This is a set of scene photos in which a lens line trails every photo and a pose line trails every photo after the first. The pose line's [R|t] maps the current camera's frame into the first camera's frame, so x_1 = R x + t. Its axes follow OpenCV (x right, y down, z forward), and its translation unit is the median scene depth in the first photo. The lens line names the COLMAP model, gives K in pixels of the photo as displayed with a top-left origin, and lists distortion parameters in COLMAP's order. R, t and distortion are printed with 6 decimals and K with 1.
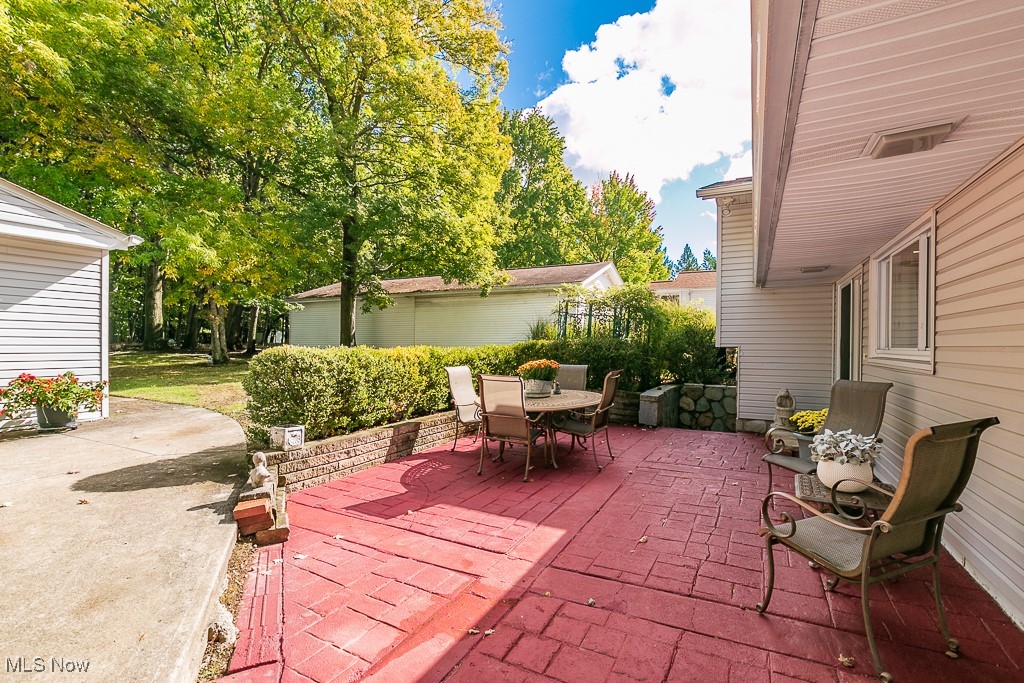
lens RADIAL K [[458.7, 0, 508.2], [0, 458.7, 343.8], [0, 0, 1]] dist [0.000060, -0.000128]
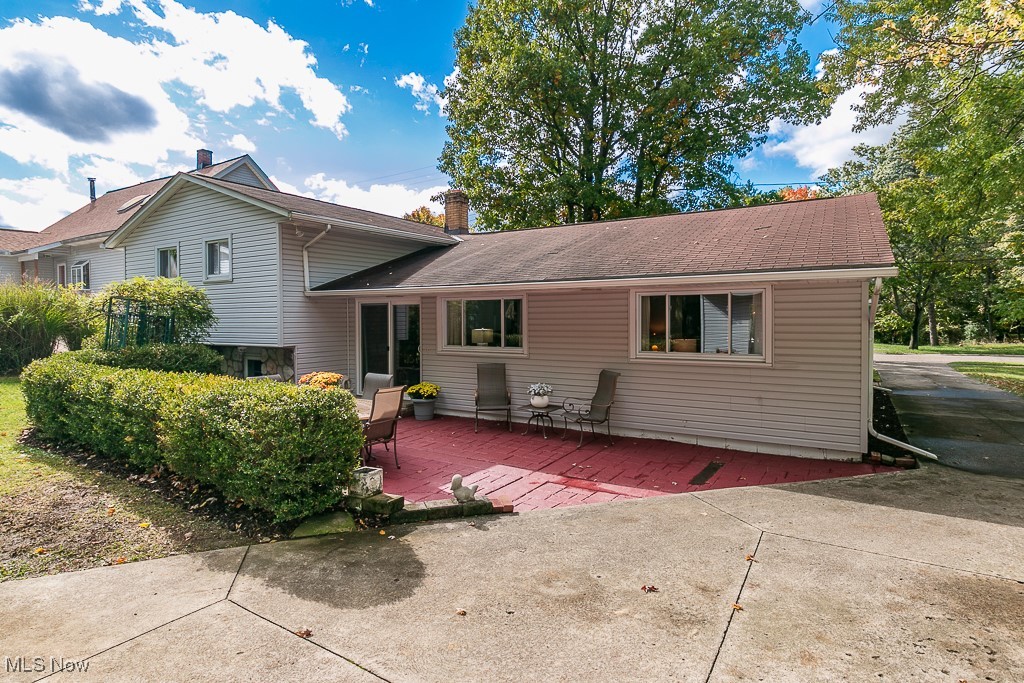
lens RADIAL K [[553.7, 0, 511.2], [0, 553.7, 337.5], [0, 0, 1]] dist [0.001501, 0.000062]
pose [[0.081781, -0.043045, 0.995720, -0.778431], [0.009025, 0.999058, 0.042448, -0.059960], [-0.996609, 0.005515, 0.082092, 0.324522]]
